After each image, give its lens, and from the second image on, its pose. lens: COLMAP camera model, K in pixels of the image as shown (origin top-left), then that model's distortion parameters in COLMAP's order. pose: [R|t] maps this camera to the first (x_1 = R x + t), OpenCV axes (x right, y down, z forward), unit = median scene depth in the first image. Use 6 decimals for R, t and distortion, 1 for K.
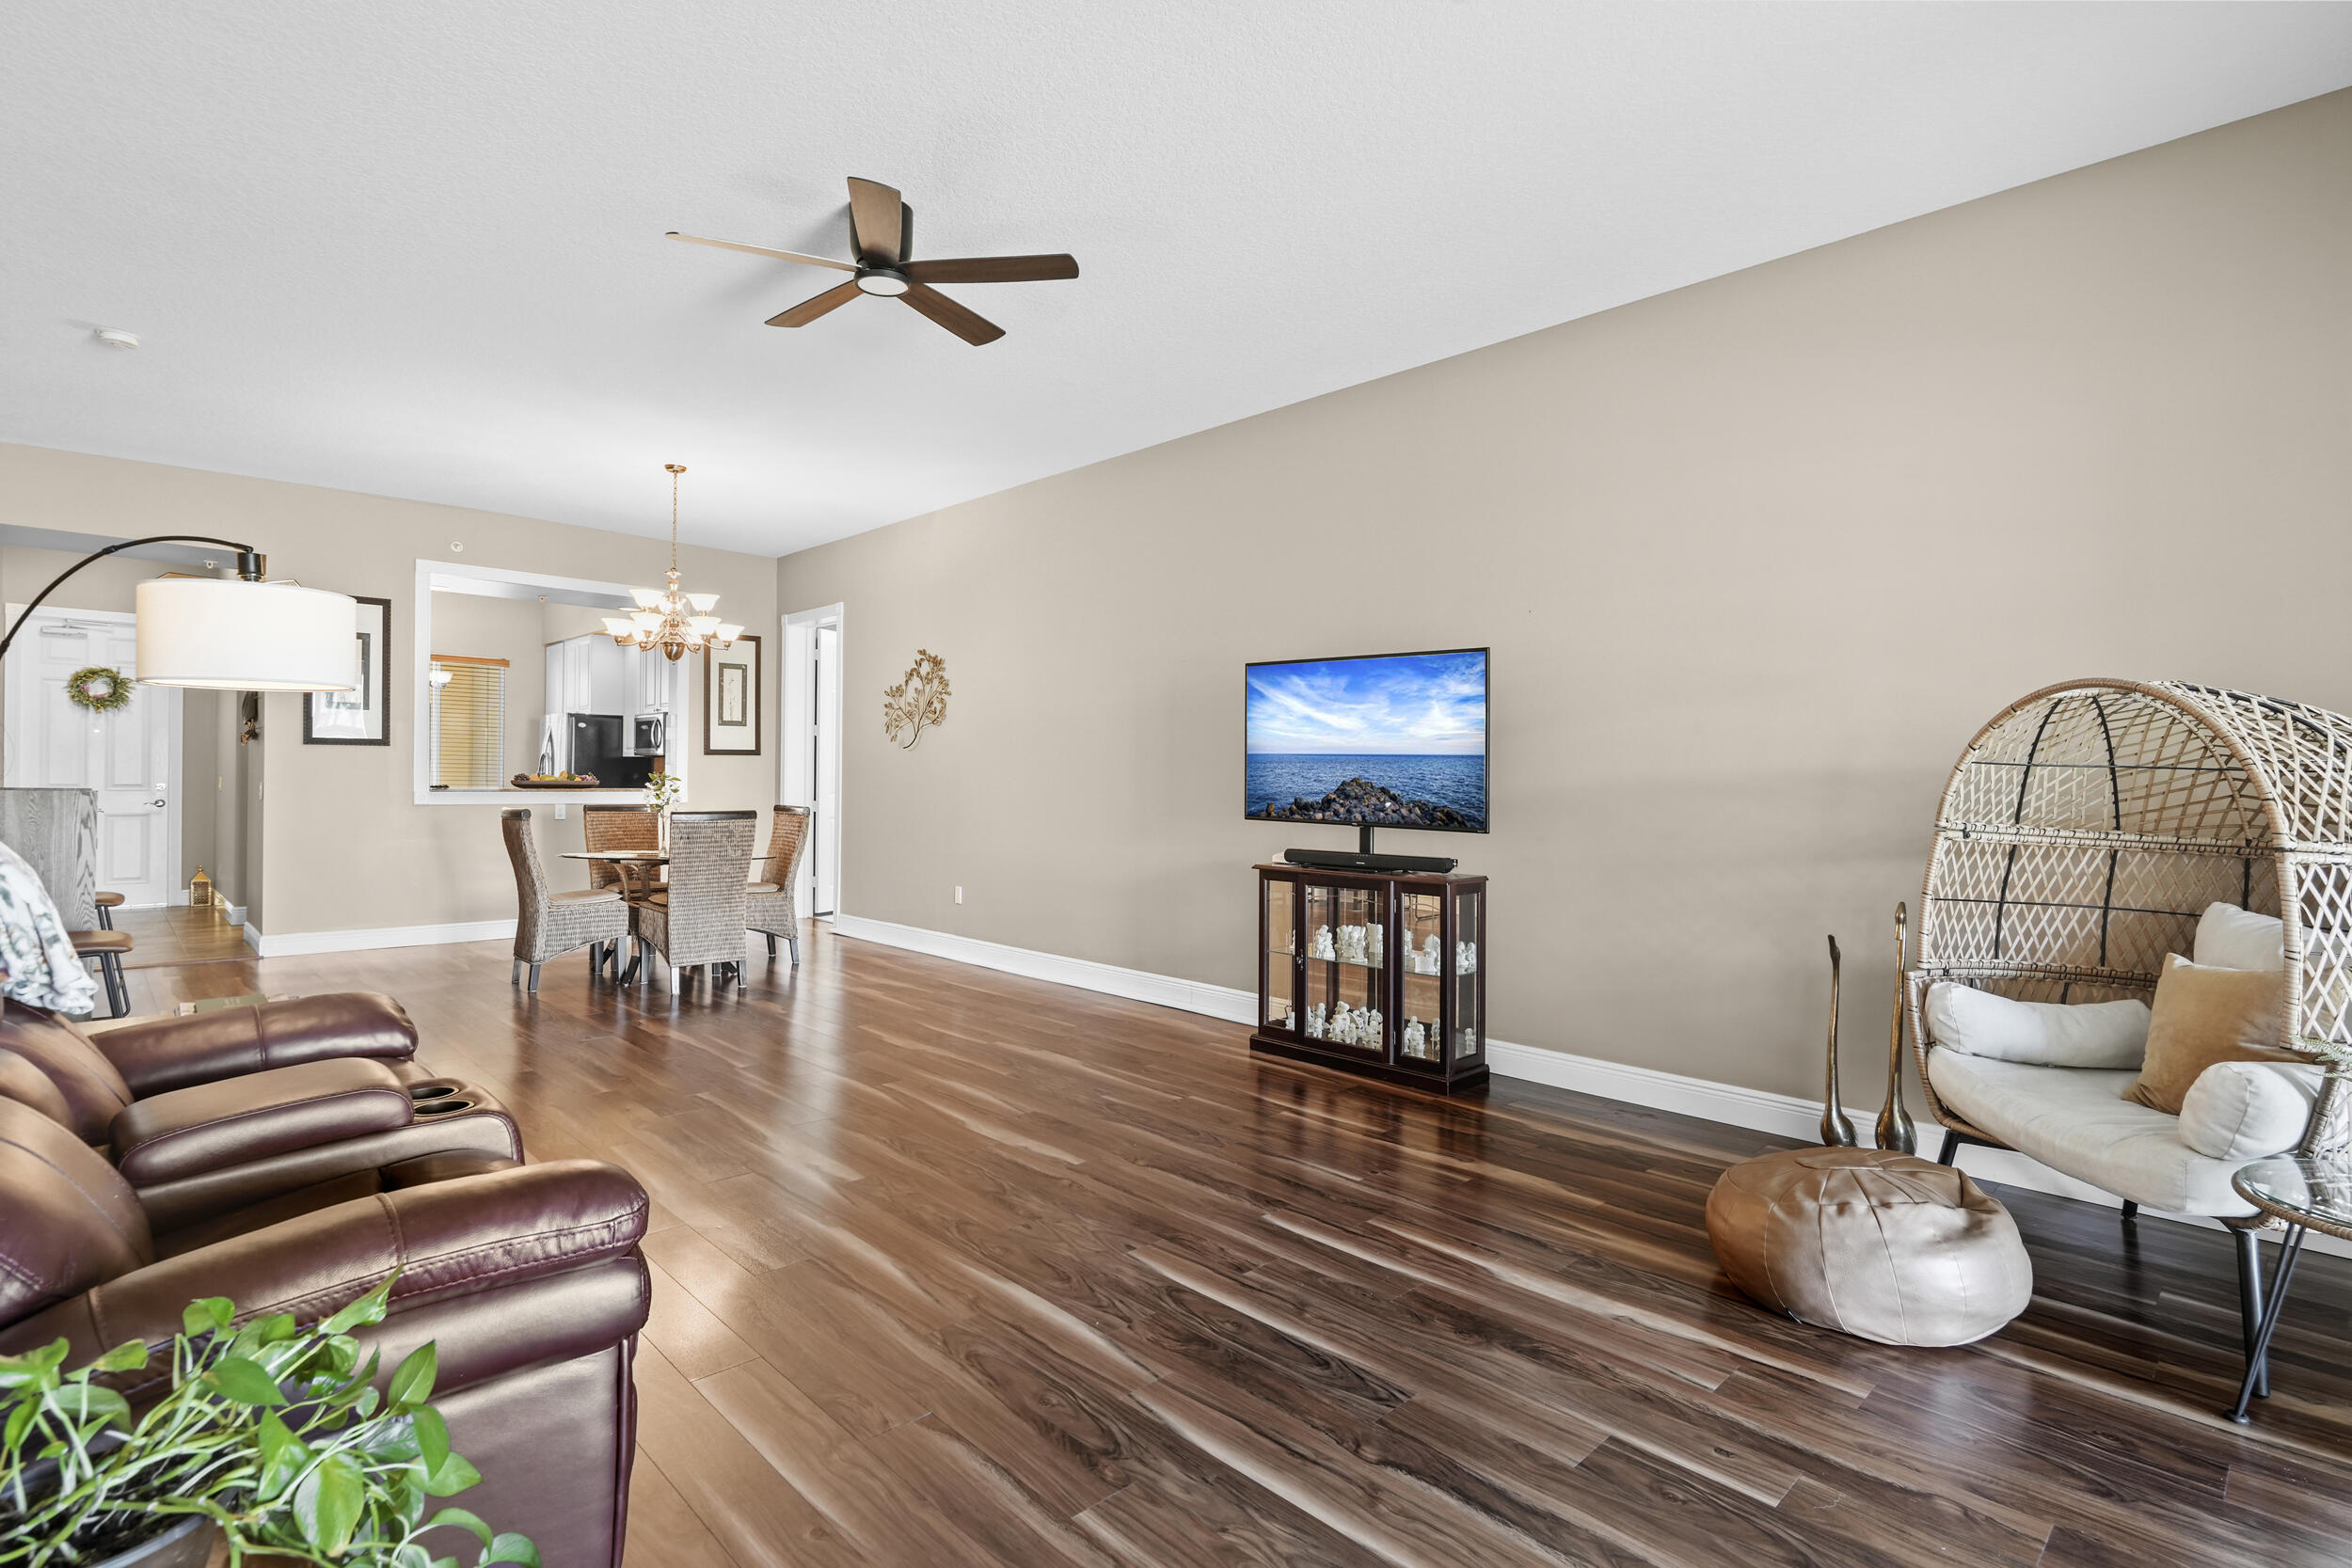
lens RADIAL K [[1098.2, 0, 1190.9], [0, 1098.2, 774.2], [0, 0, 1]] dist [-0.001464, -0.000868]
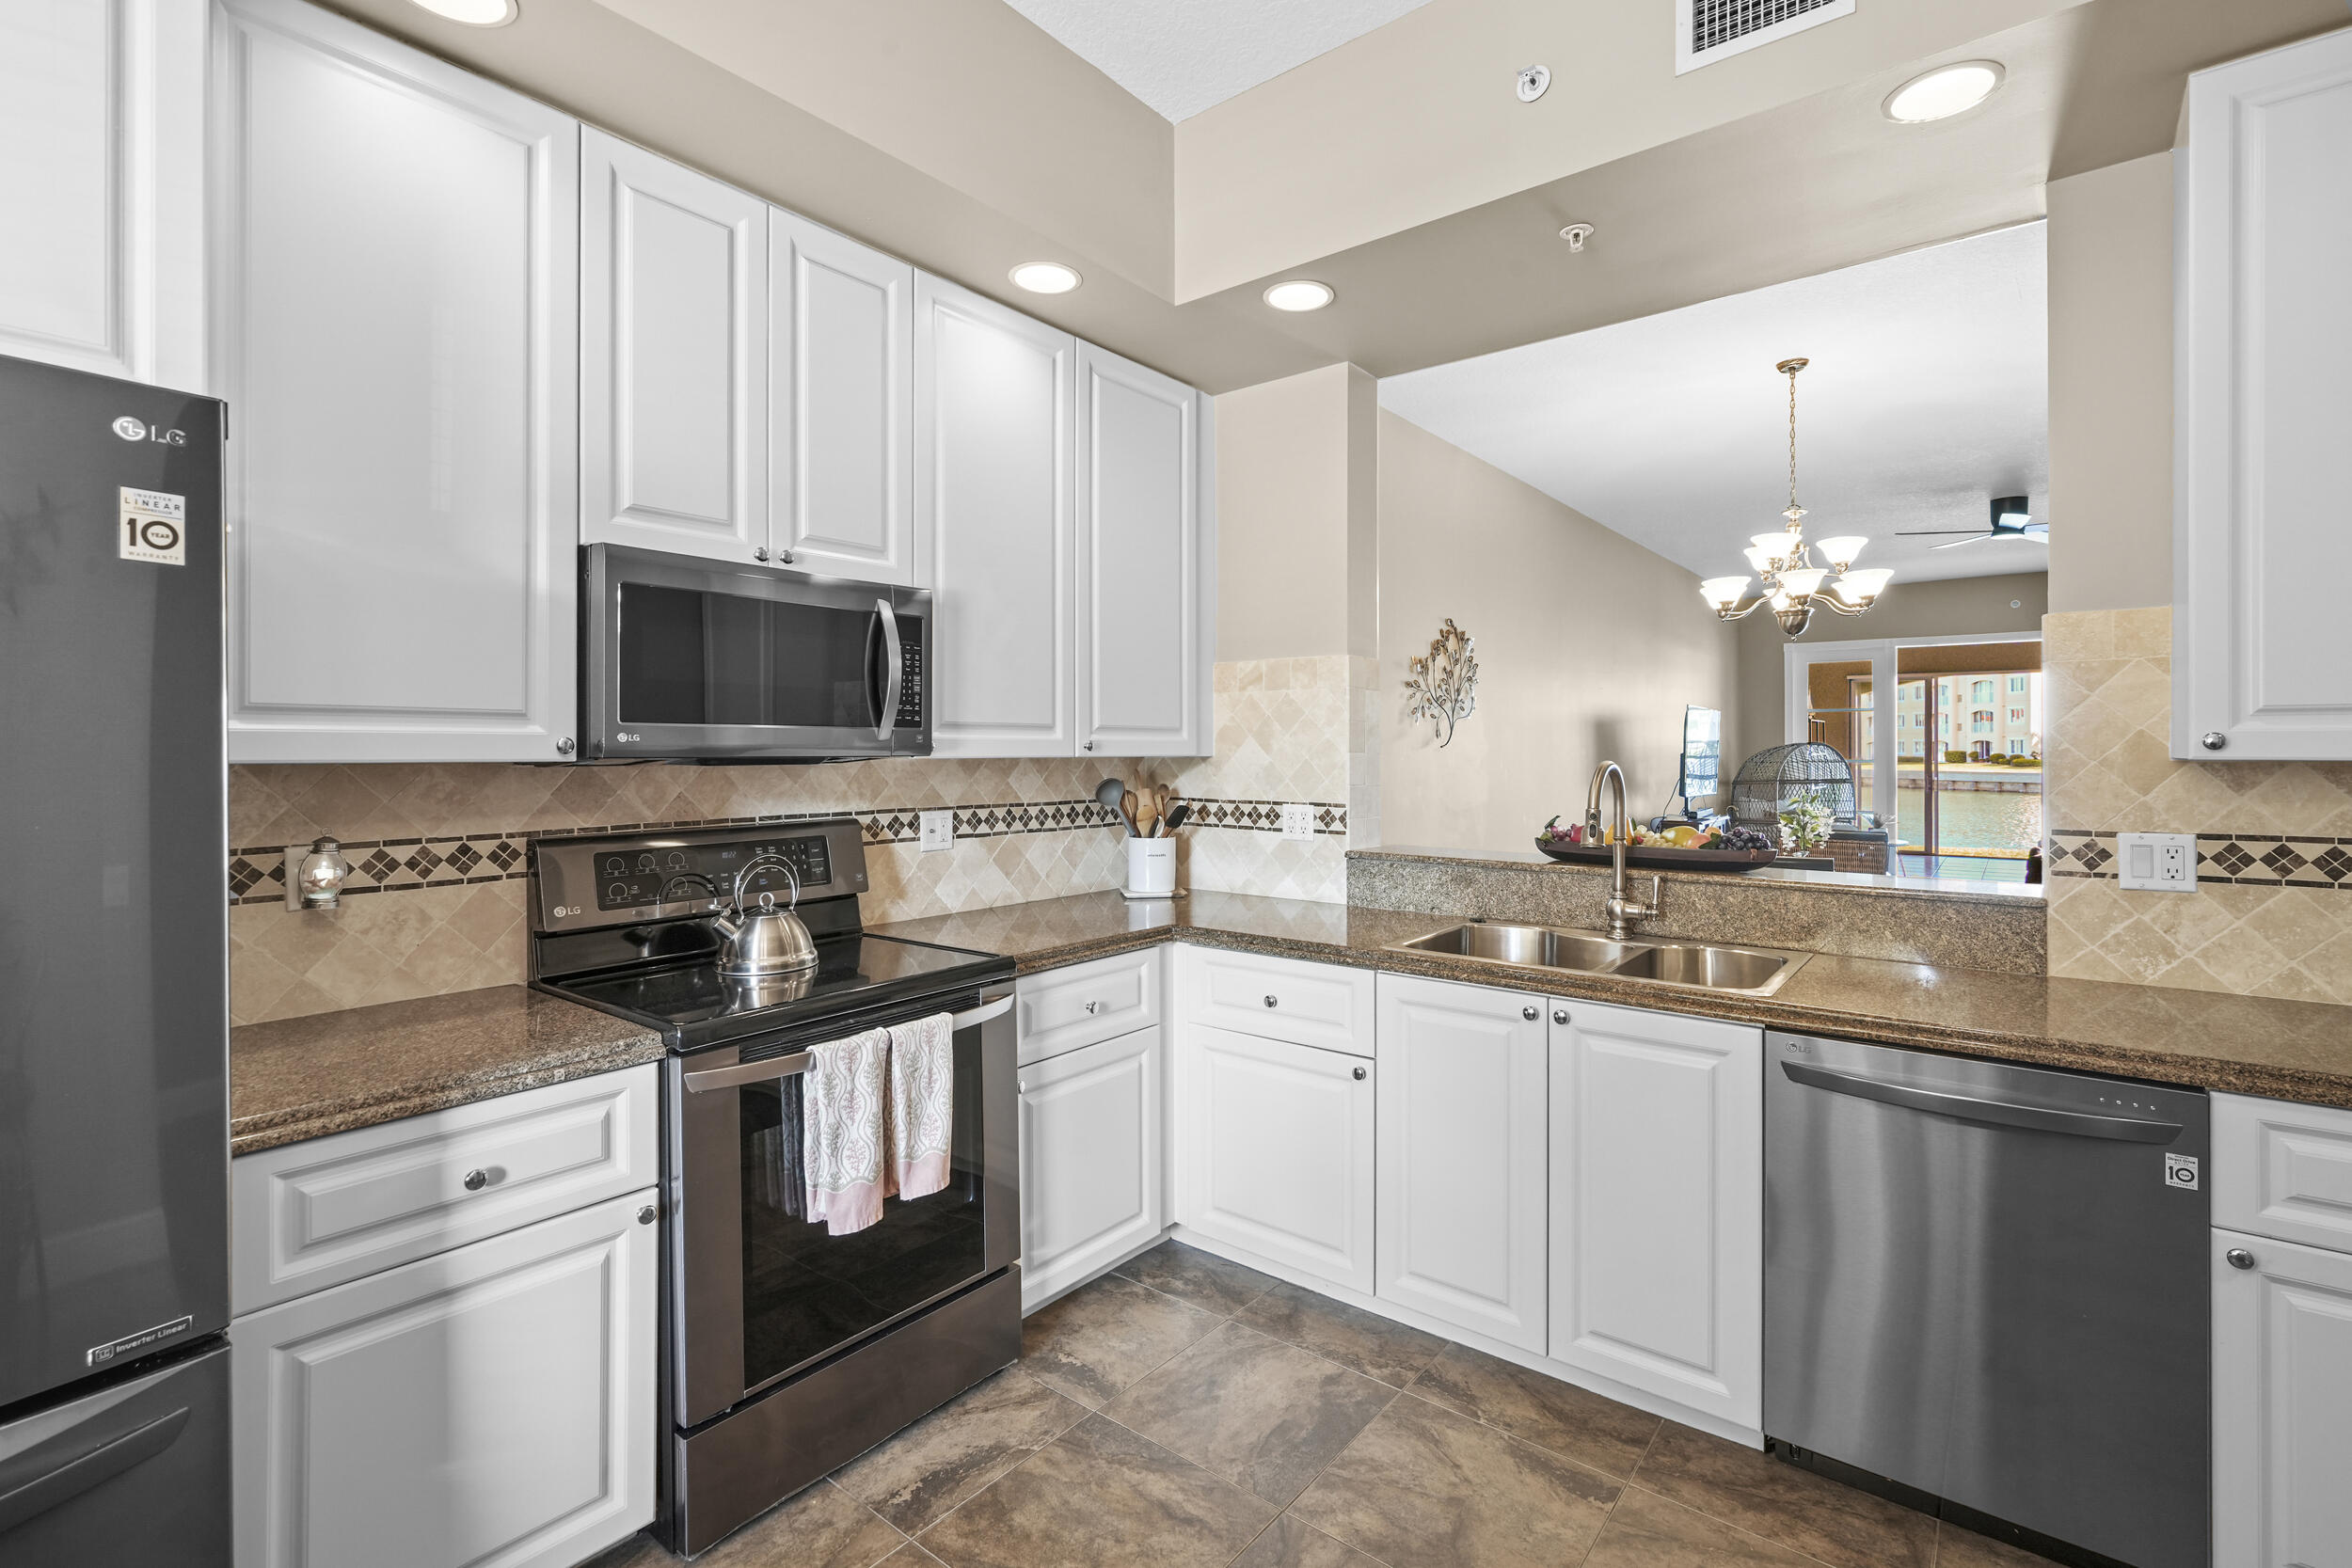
lens RADIAL K [[1080.0, 0, 1179.4], [0, 1080.0, 747.9], [0, 0, 1]] dist [-0.011961, 0.004248]
pose [[-0.124125, -0.003868, 0.992259, -1.493603], [-0.000071, 0.999992, 0.003890, -0.039886], [-0.992267, 0.000412, -0.124125, 1.968915]]
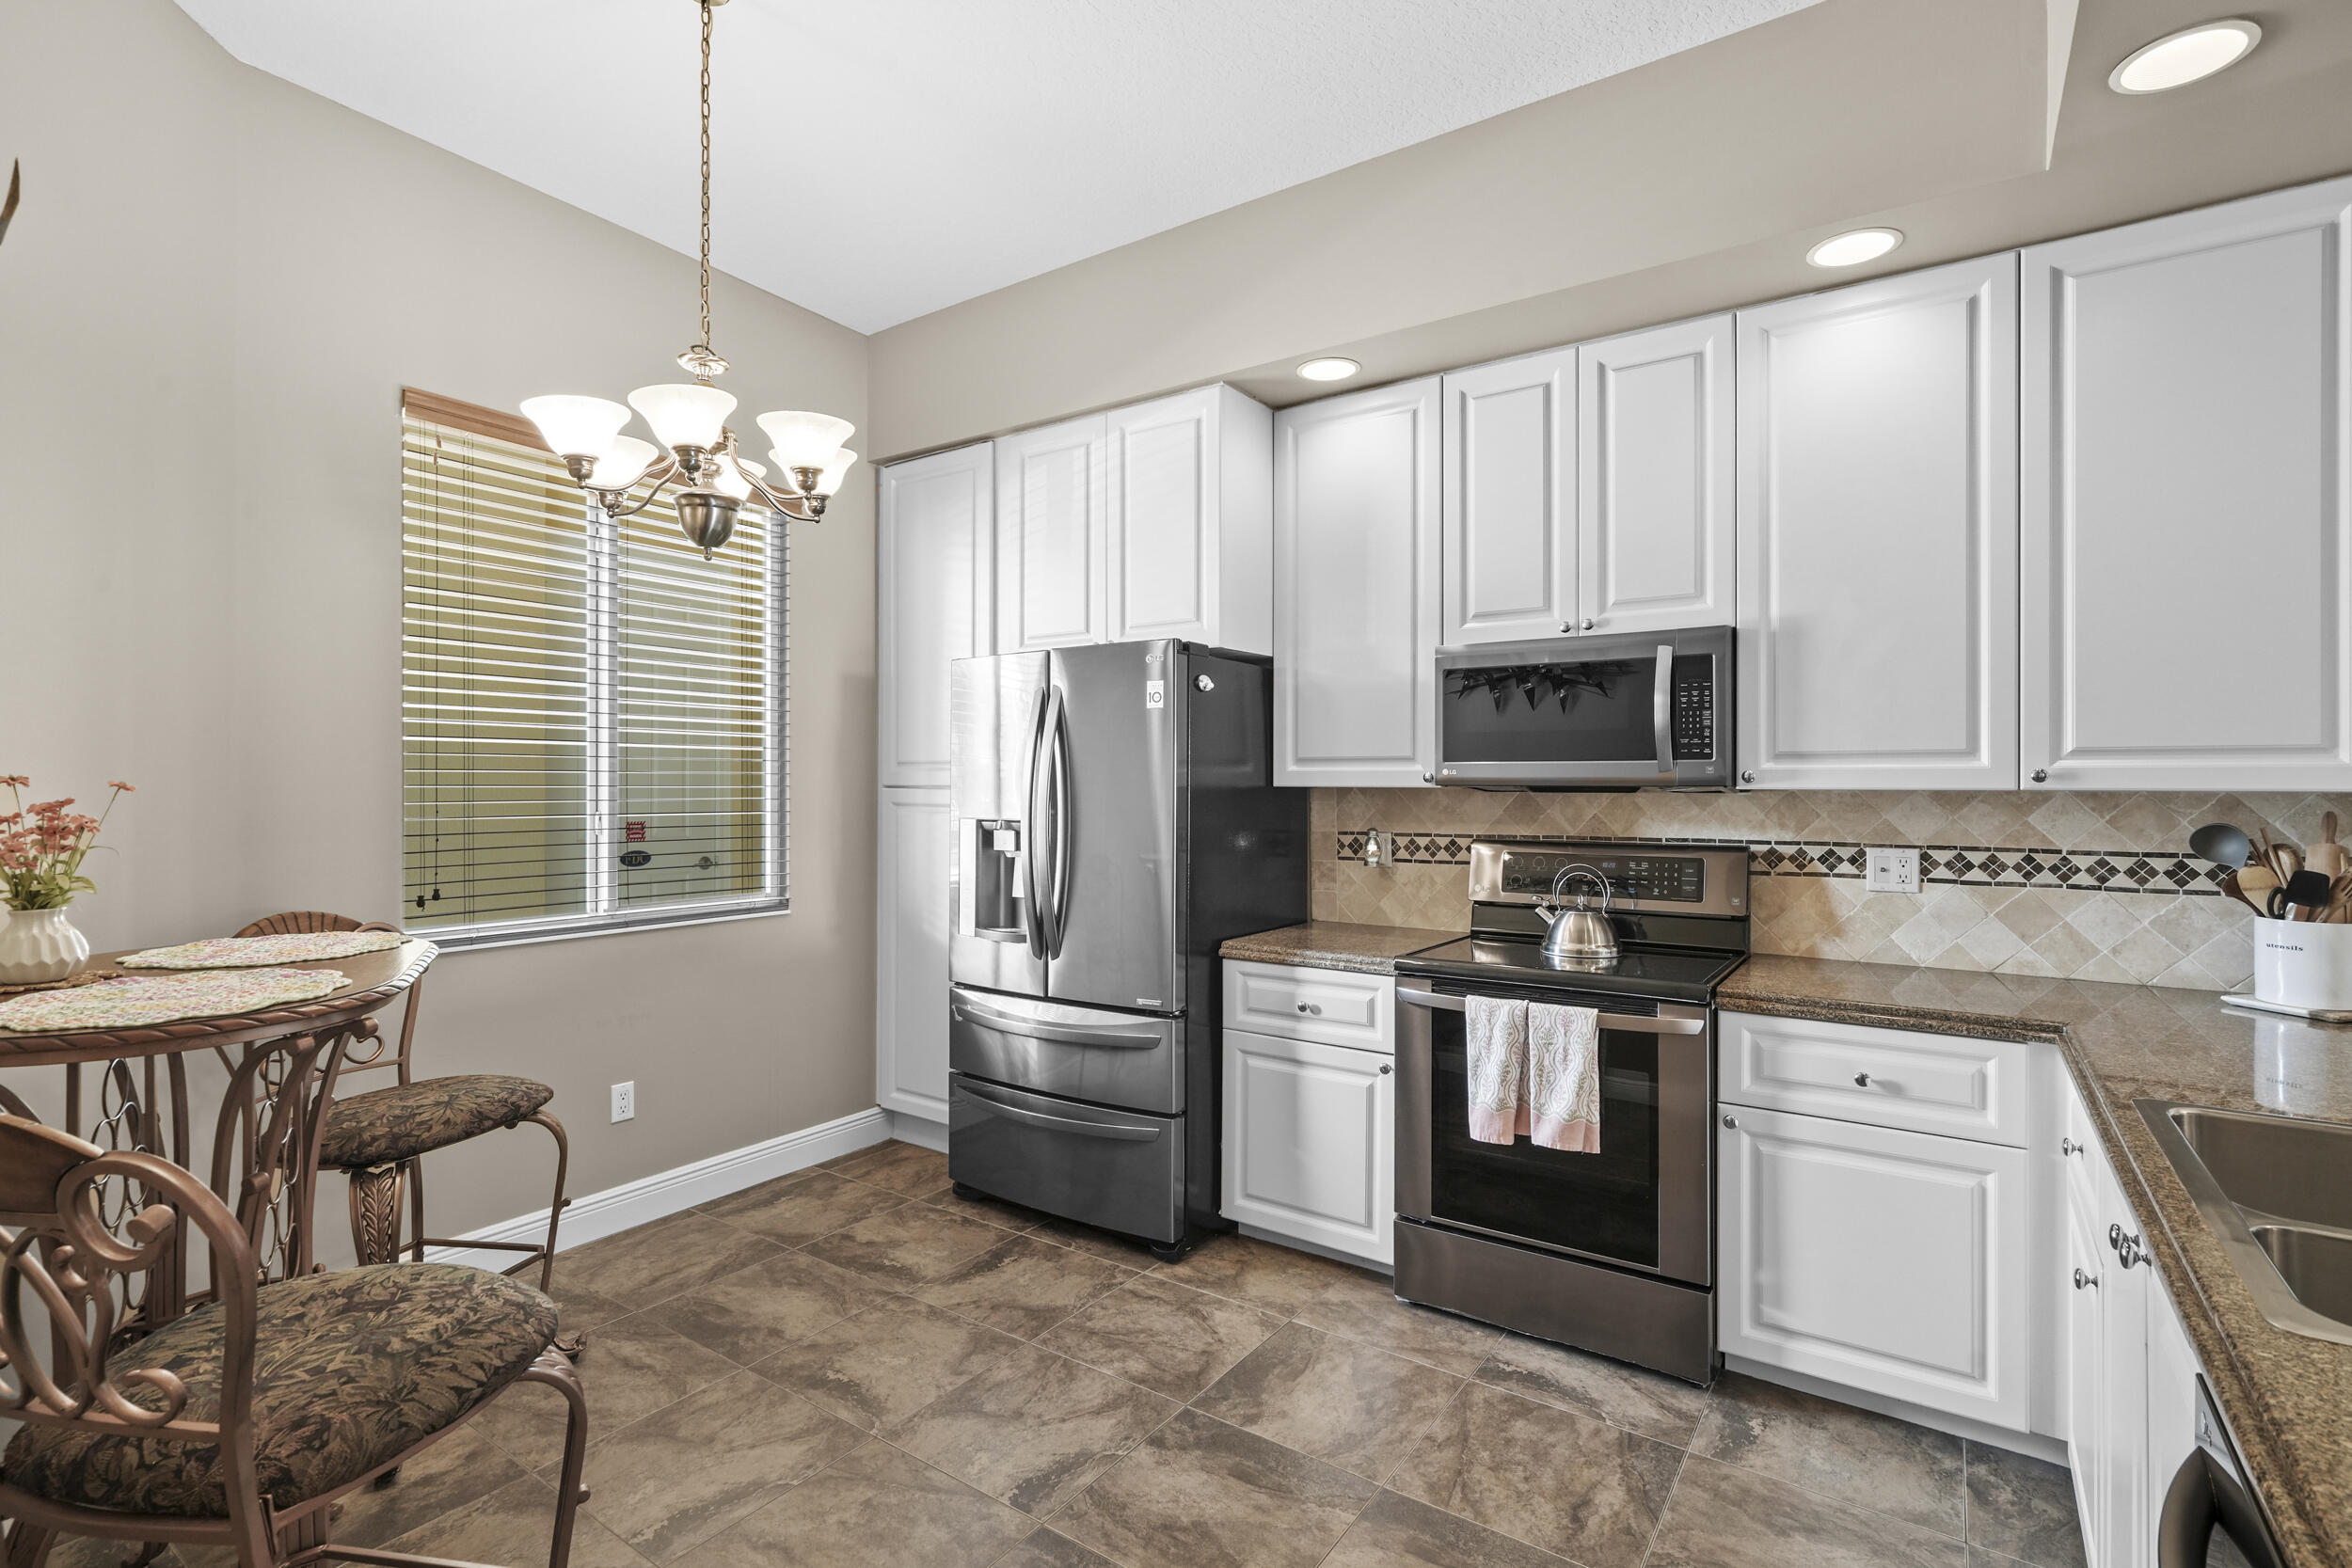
lens RADIAL K [[1080.0, 0, 1171.1], [0, 1080.0, 782.9], [0, 0, 1]] dist [-0.011961, 0.004248]
pose [[0.984061, -0.004013, 0.177786, -1.336035], [0.003779, 0.999991, 0.001657, -0.037817], [-0.177791, -0.000958, 0.984068, 1.562446]]
